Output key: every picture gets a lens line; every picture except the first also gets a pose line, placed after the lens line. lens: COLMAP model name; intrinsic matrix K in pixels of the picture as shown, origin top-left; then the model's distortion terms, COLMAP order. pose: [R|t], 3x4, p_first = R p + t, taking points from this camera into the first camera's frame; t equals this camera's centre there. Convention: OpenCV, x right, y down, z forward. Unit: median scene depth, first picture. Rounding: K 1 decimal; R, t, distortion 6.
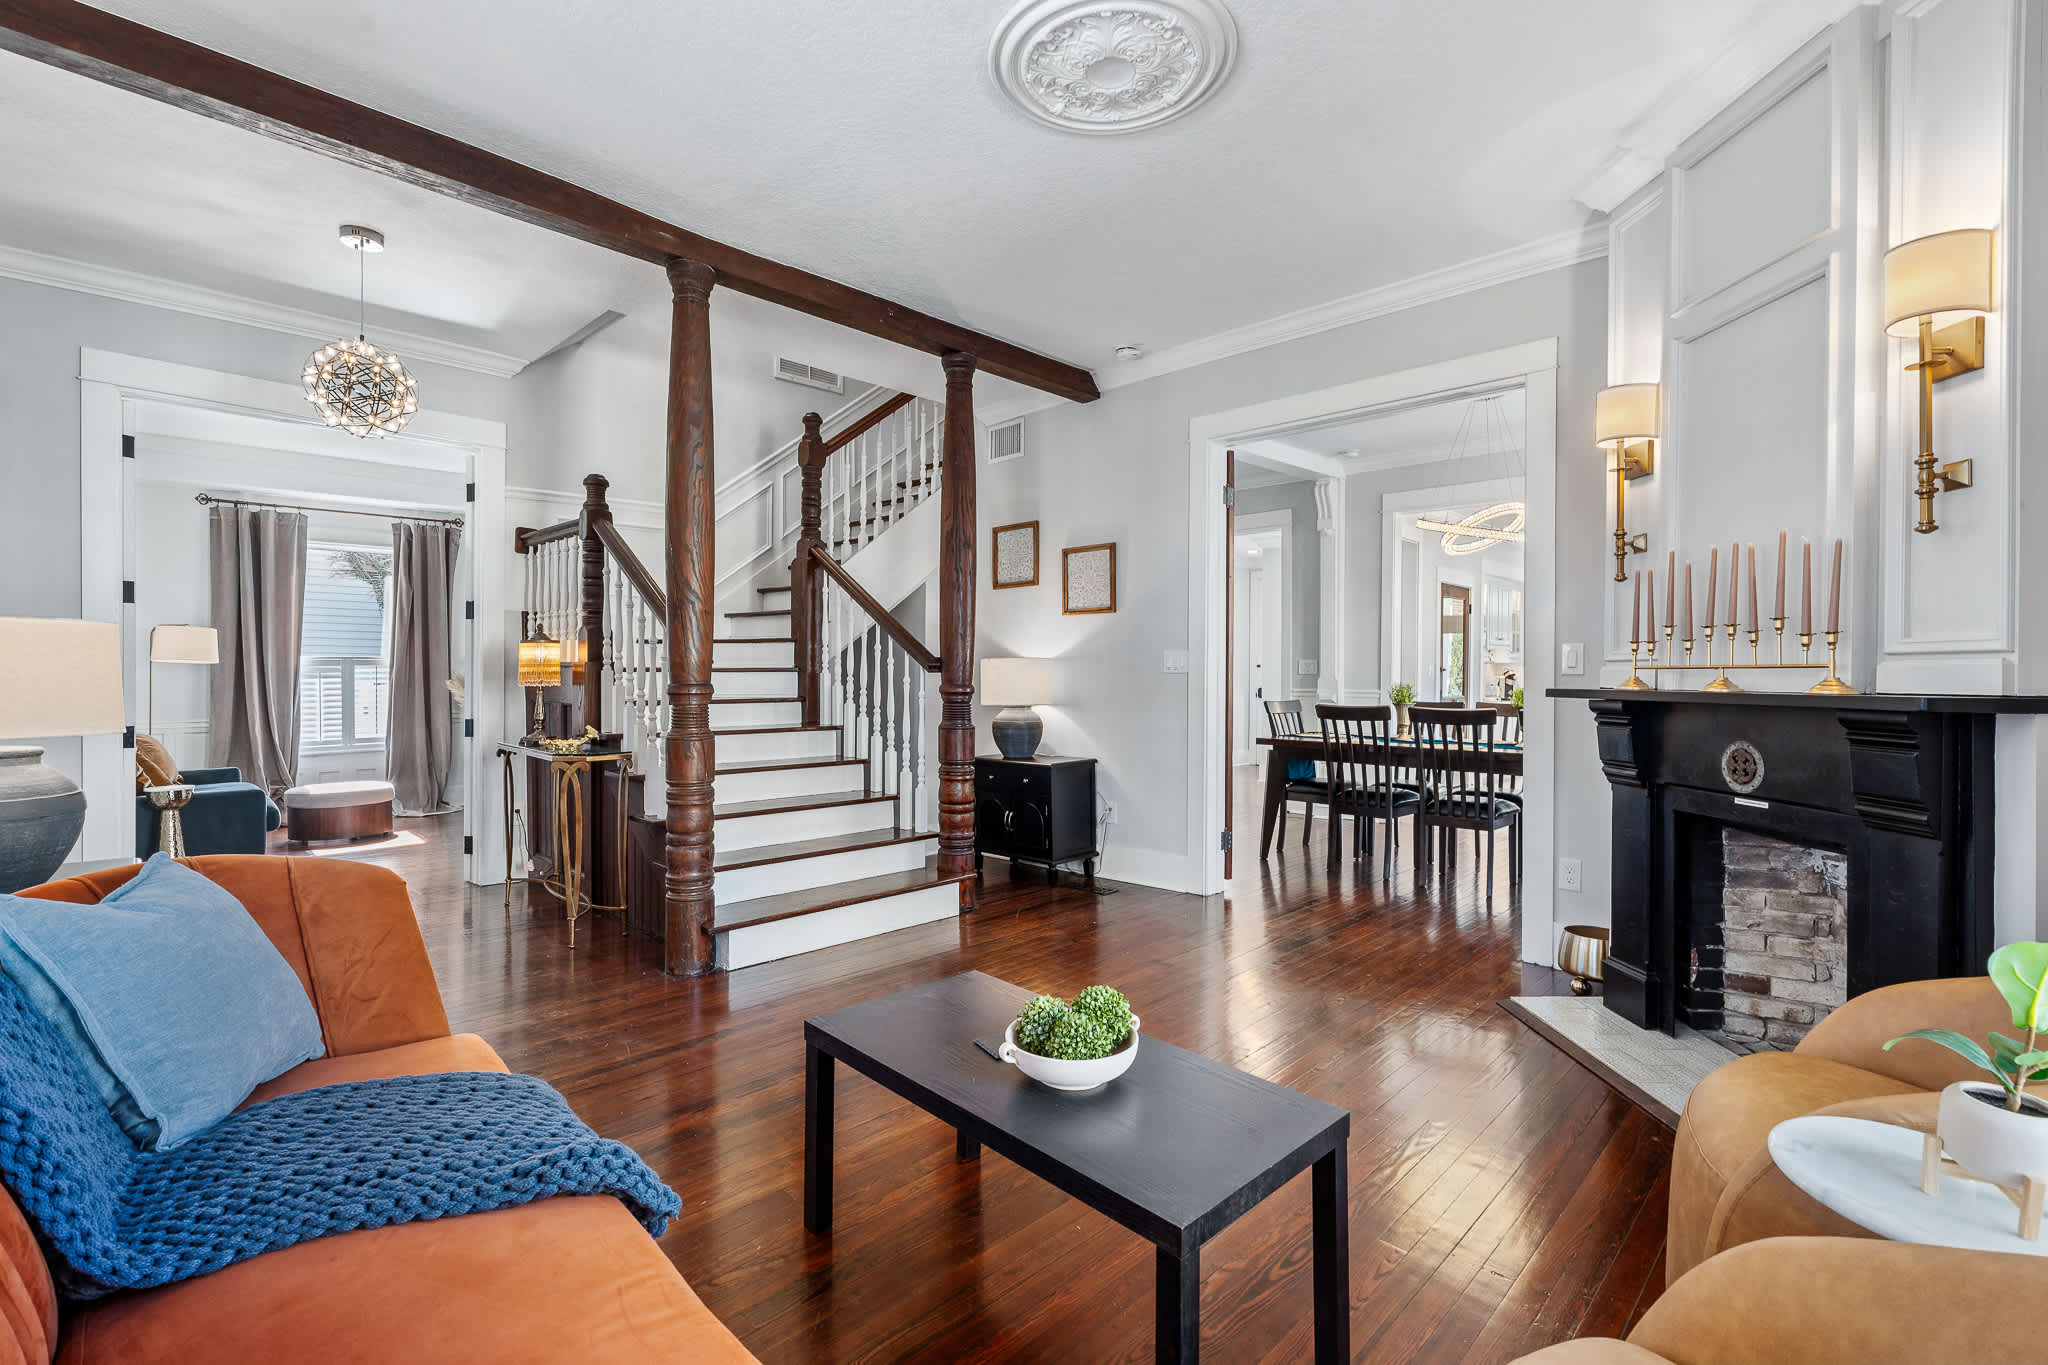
lens RADIAL K [[934.7, 0, 1035.6], [0, 934.7, 679.7], [0, 0, 1]] dist [-0.001401, 0.000907]
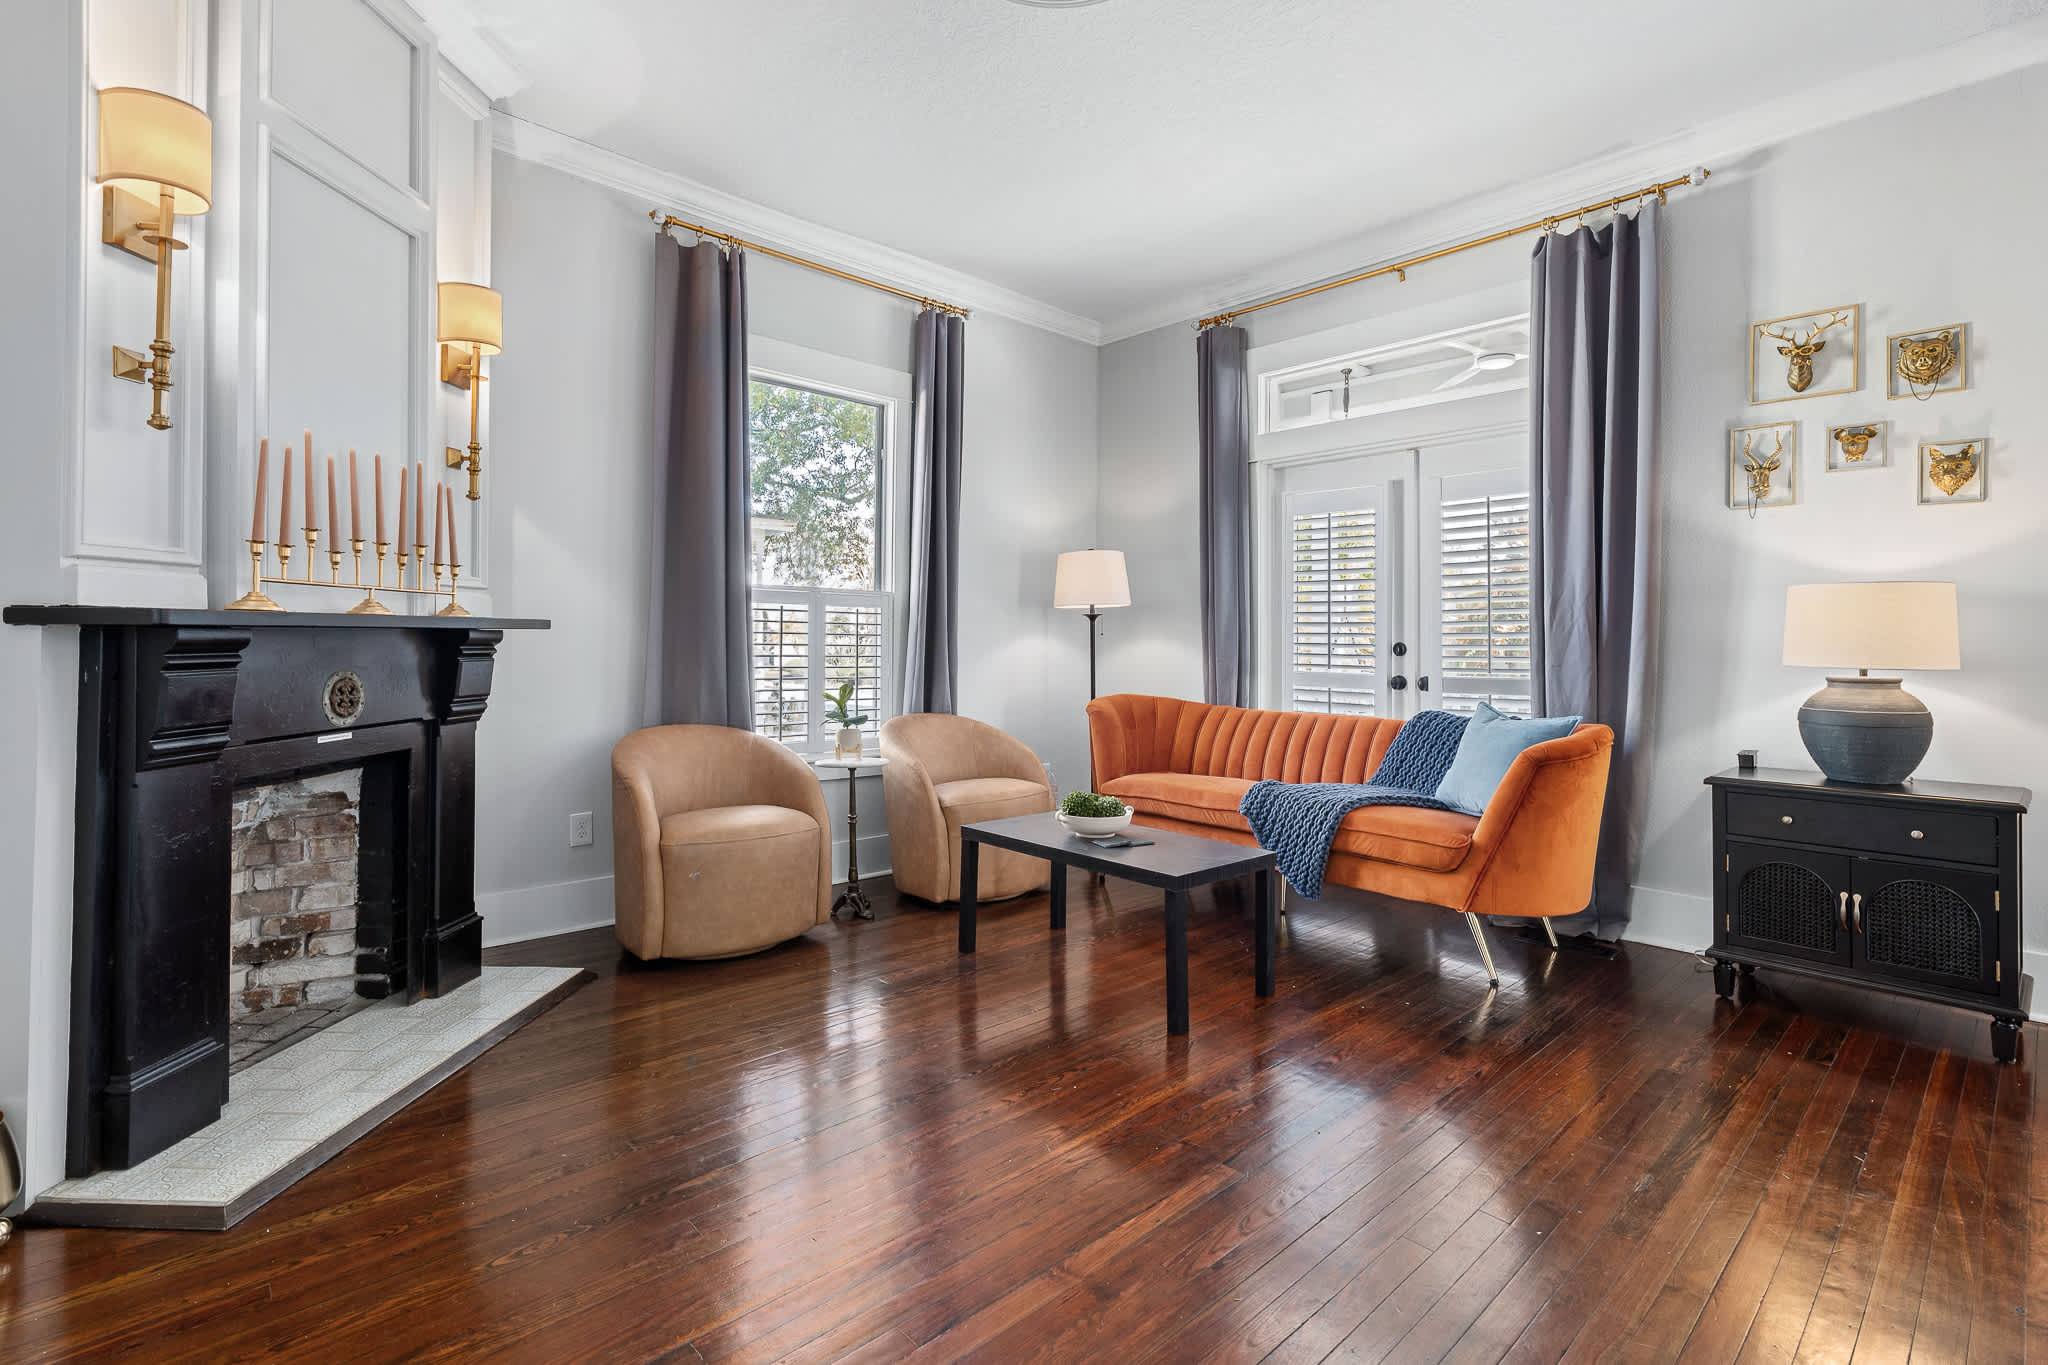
lens RADIAL K [[934.7, 0, 1043.9], [0, 934.7, 643.2], [0, 0, 1]] dist [-0.001401, 0.000907]
pose [[-0.996689, 0.002209, 0.081276, 0.003744], [0.003199, 0.999922, 0.012058, 0.026478], [-0.081243, 0.012278, -0.996619, 1.541980]]
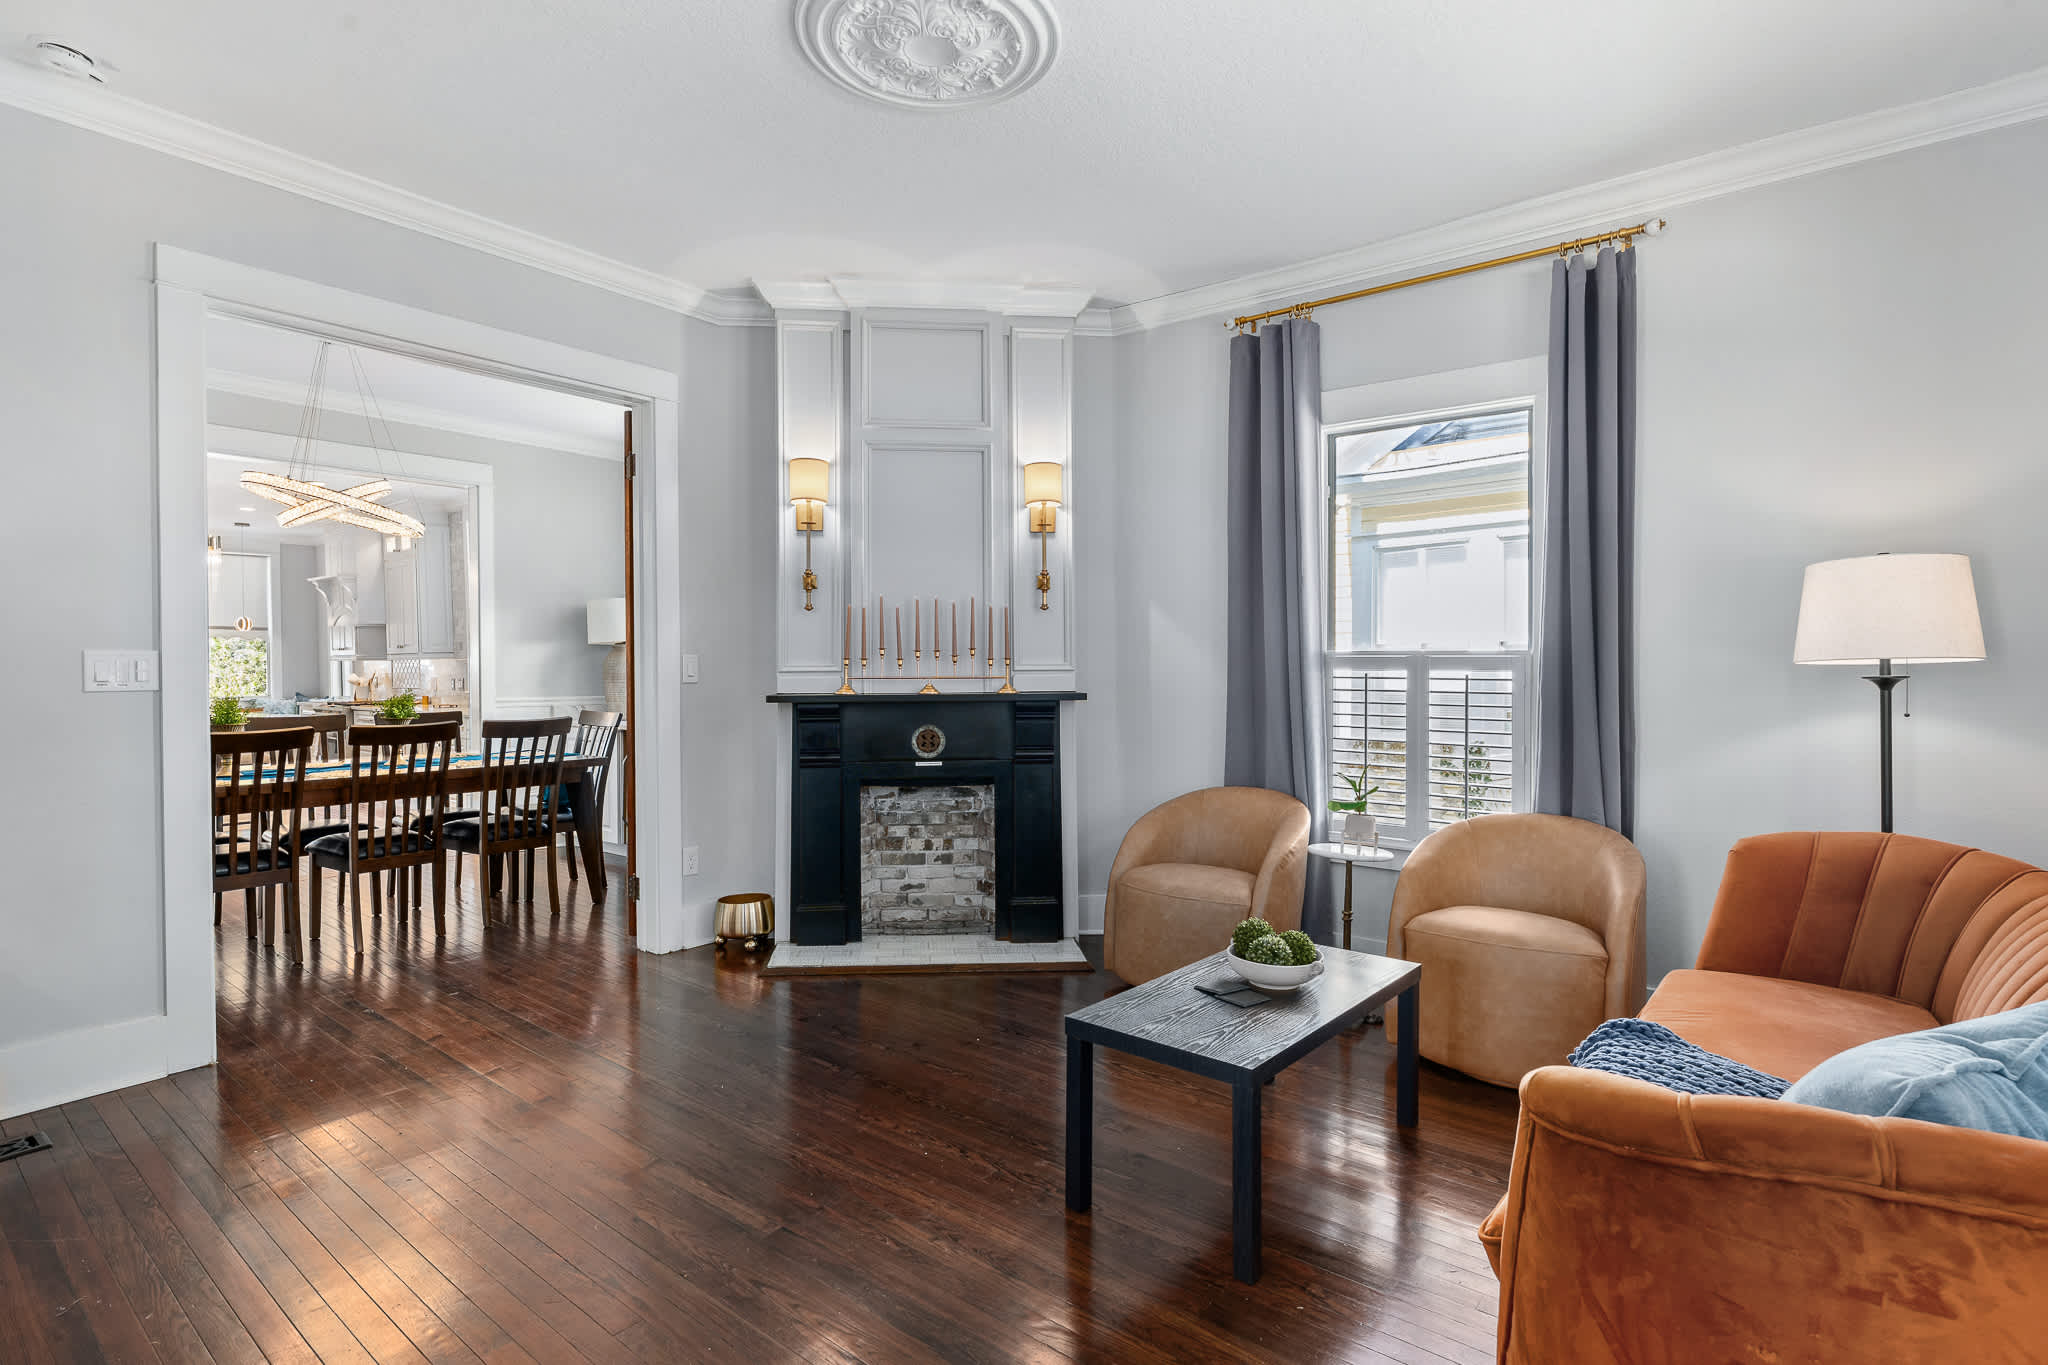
lens RADIAL K [[993.3, 0, 1019.1], [0, 993.3, 686.1], [0, 0, 1]] dist [-0.001398, -0.000340]
pose [[-0.064168, -0.004042, 0.997931, -0.759057], [0.008896, 0.999950, 0.004622, -0.004125], [-0.997899, 0.009174, -0.064129, 0.805207]]
